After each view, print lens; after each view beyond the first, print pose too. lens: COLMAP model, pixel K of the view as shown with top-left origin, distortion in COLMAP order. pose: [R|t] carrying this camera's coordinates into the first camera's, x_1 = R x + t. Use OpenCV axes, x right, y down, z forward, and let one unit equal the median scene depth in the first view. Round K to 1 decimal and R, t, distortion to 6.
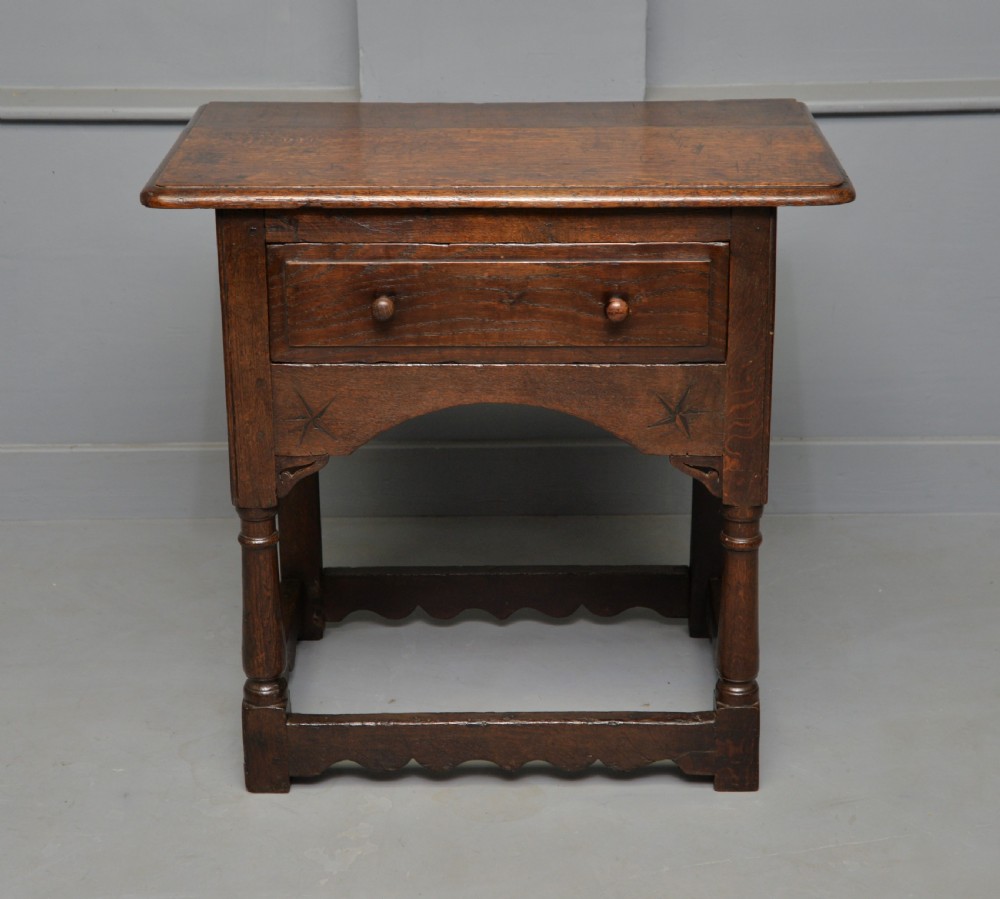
lens RADIAL K [[2116.8, 0, 487.0], [0, 2116.8, 376.4], [0, 0, 1]] dist [0.175911, 0.000000]
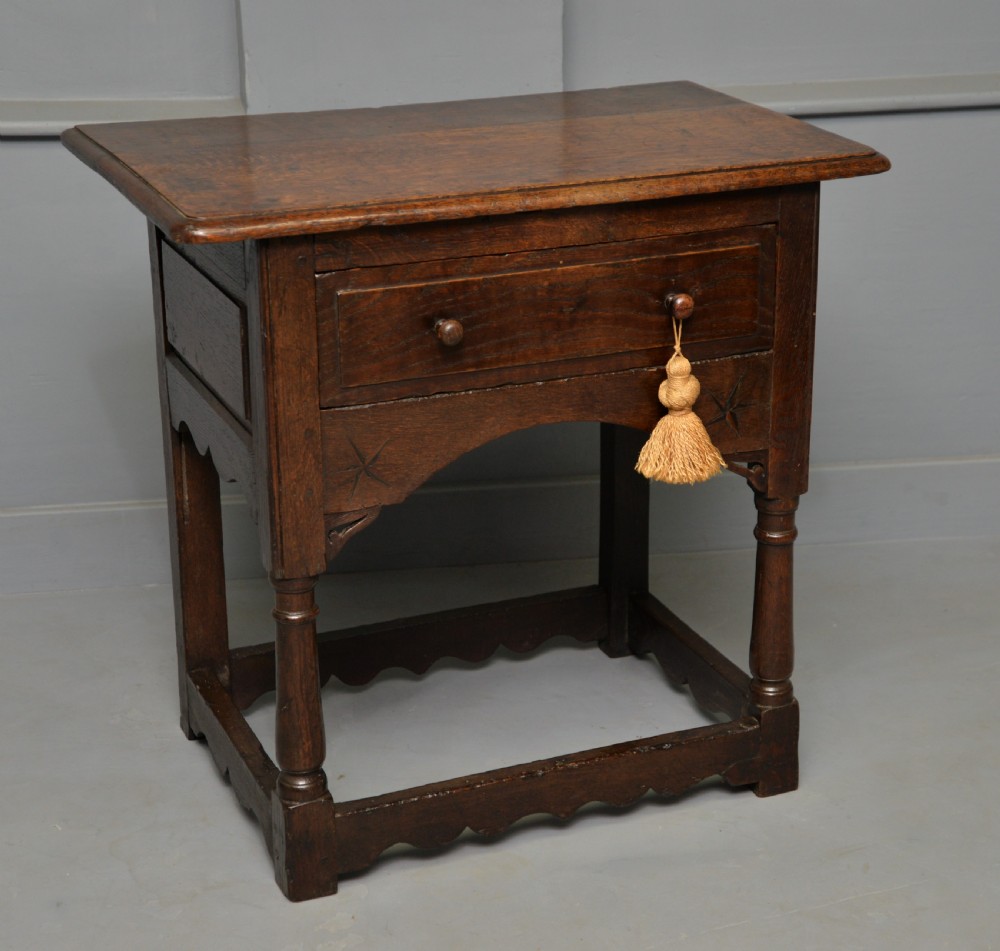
lens RADIAL K [[2277.9, 0, 564.7], [0, 2277.9, 479.7], [0, 0, 1]] dist [0.242237, 0.000000]
pose [[0.908415, -0.136027, 0.395321, -0.391580], [0.127175, 0.990686, 0.048649, -0.010755], [-0.398257, 0.006082, 0.917254, 0.088894]]
